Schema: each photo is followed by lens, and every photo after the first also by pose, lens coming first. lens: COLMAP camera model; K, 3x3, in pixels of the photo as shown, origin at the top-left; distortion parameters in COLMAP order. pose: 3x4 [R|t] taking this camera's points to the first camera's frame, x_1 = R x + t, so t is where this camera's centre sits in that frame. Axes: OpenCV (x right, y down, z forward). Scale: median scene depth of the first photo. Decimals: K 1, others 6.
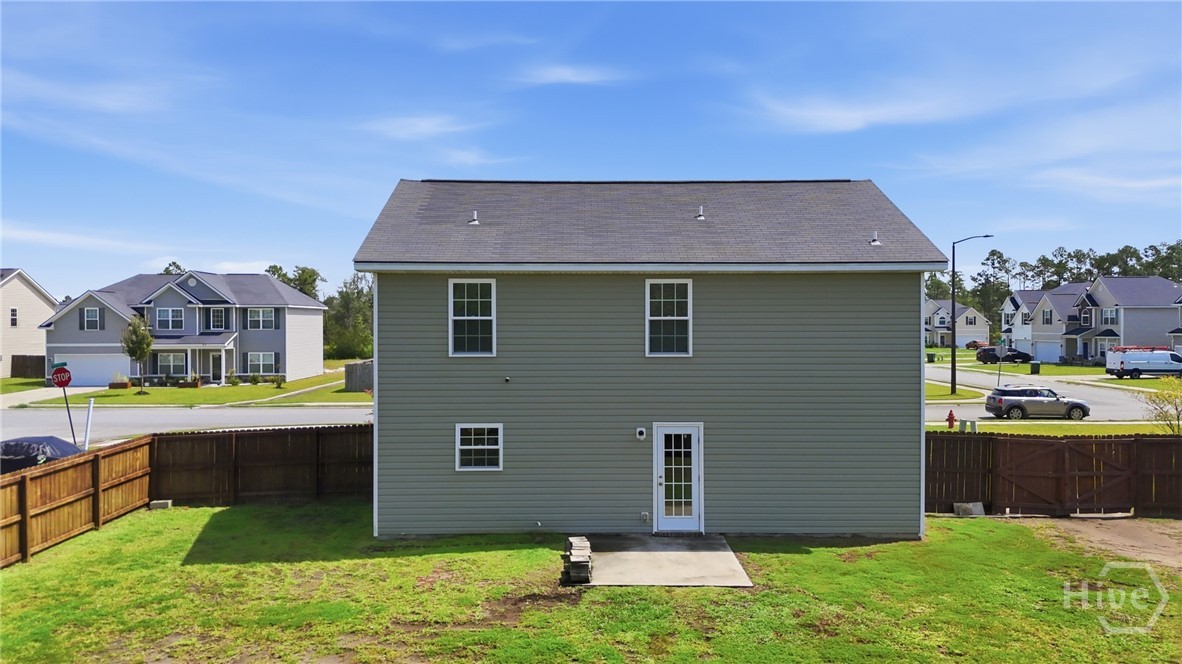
lens RADIAL K [[866.2, 0, 592.3], [0, 866.2, 331.8], [0, 0, 1]] dist [0.065676, -0.056978]
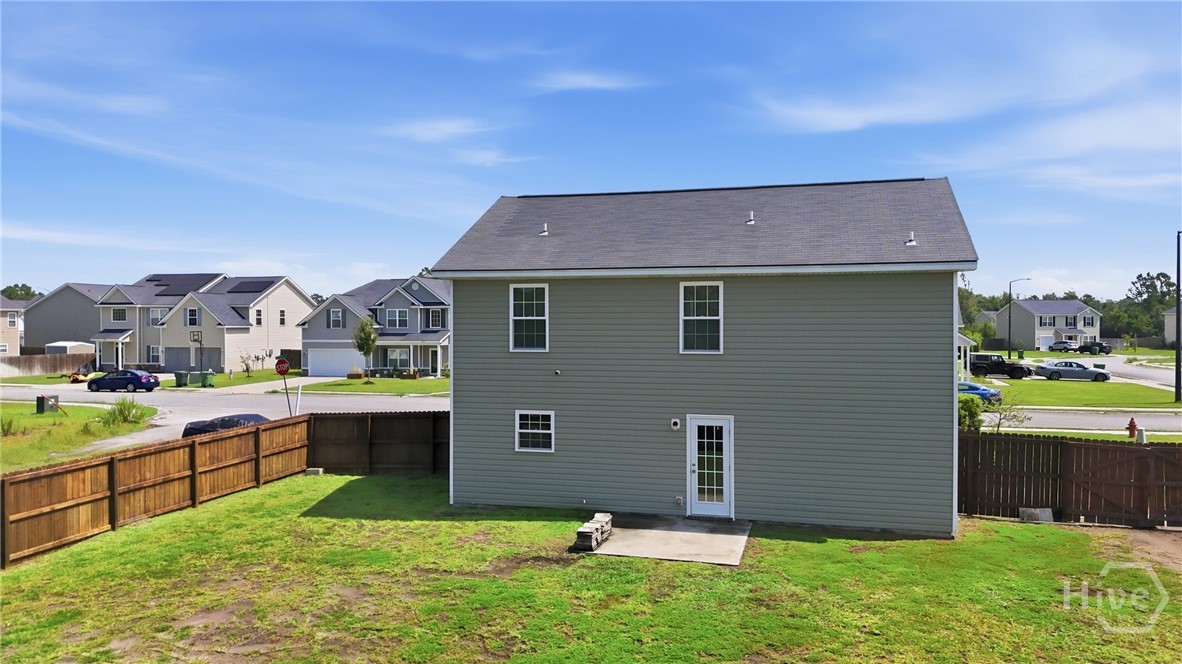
lens RADIAL K [[866.2, 0, 596.1], [0, 866.2, 333.9], [0, 0, 1]] dist [0.065676, -0.056978]
pose [[0.963841, 0.004277, -0.266445, 0.249967], [-0.003460, 0.999988, 0.003536, 0.000754], [0.266457, -0.002486, 0.963844, -0.074637]]
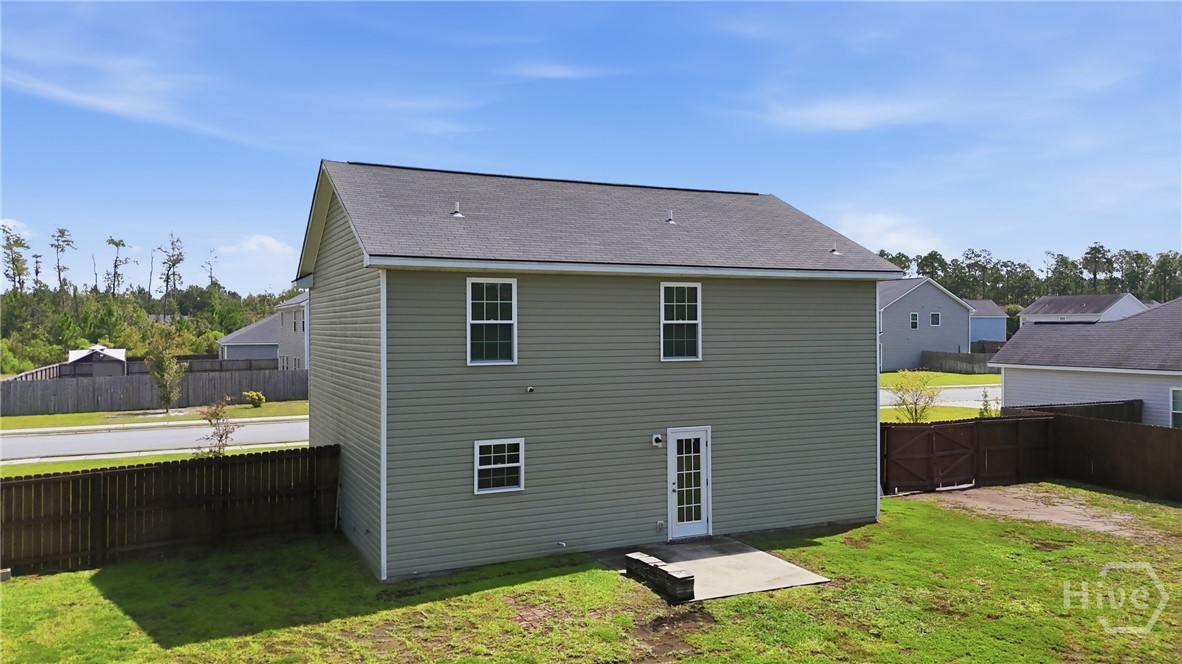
lens RADIAL K [[866.2, 0, 589.7], [0, 866.2, 333.7], [0, 0, 1]] dist [0.065676, -0.056978]
pose [[0.909672, -0.006070, 0.415282, -0.416856], [0.008243, 0.999960, -0.003441, 0.000302], [-0.415245, 0.006554, 0.909686, 0.145203]]
